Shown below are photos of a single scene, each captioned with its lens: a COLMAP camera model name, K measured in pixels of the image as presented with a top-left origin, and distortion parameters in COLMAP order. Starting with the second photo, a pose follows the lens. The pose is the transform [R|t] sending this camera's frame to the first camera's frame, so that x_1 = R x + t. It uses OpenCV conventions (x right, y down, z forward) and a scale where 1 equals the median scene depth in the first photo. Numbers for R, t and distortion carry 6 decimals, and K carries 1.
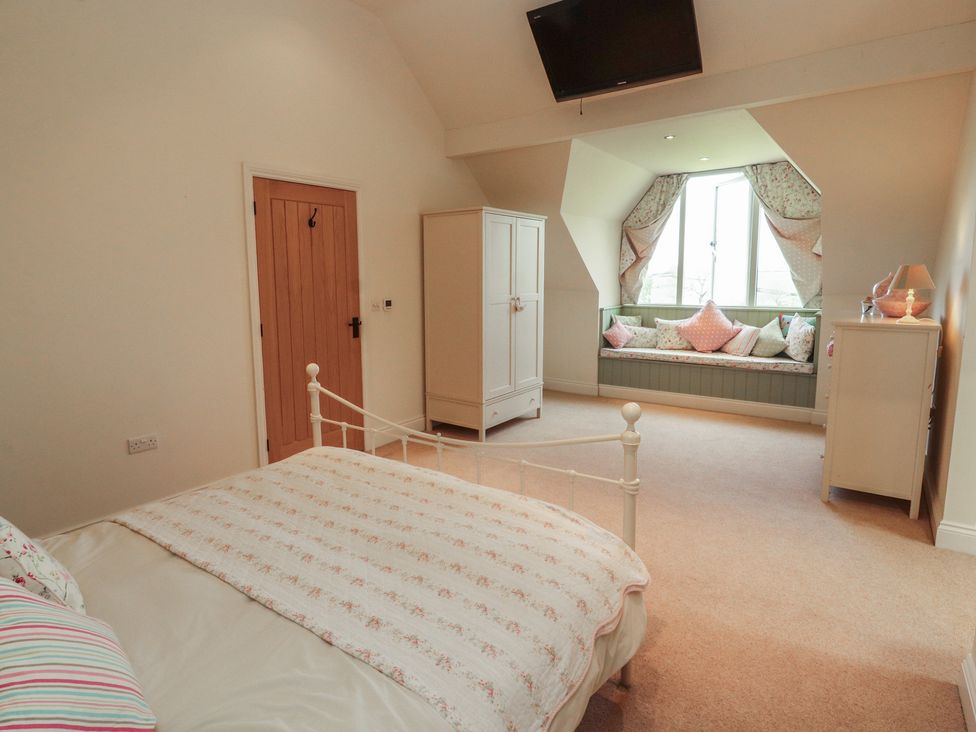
lens RADIAL K [[518.0, 0, 486.1], [0, 518.0, 363.4], [0, 0, 1]] dist [-0.004998, -0.009578]
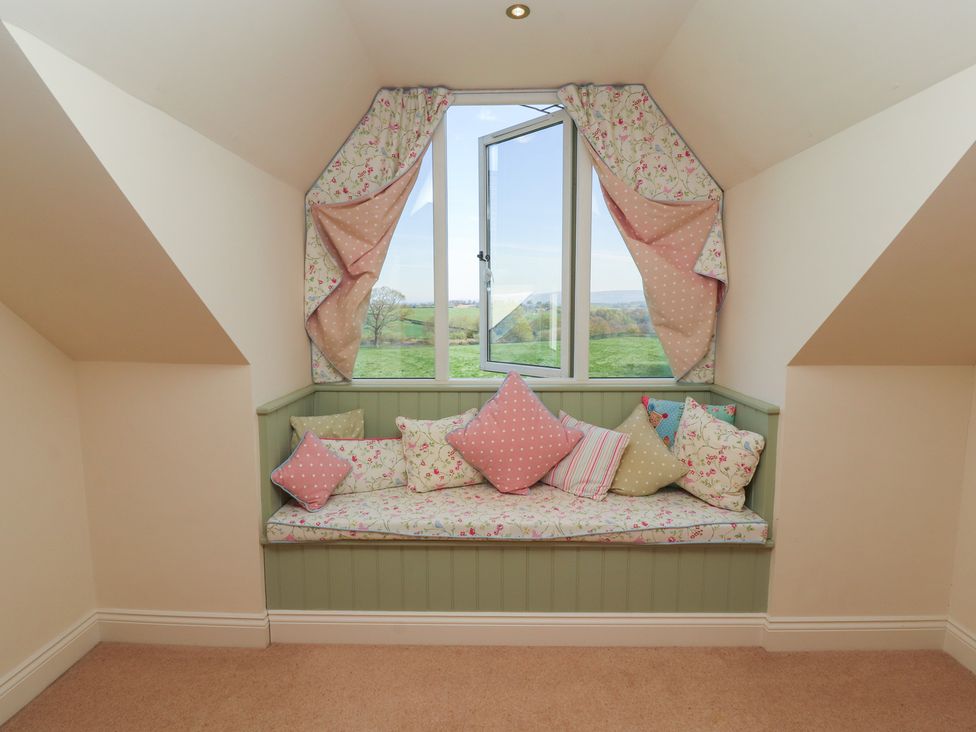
lens RADIAL K [[518.0, 0, 461.2], [0, 518.0, 367.7], [0, 0, 1]] dist [-0.004998, -0.009578]
pose [[0.854523, -0.045537, 0.517414, 0.157679], [0.078503, 0.996029, -0.041991, -0.108287], [-0.513448, 0.076501, 0.854704, 0.623375]]
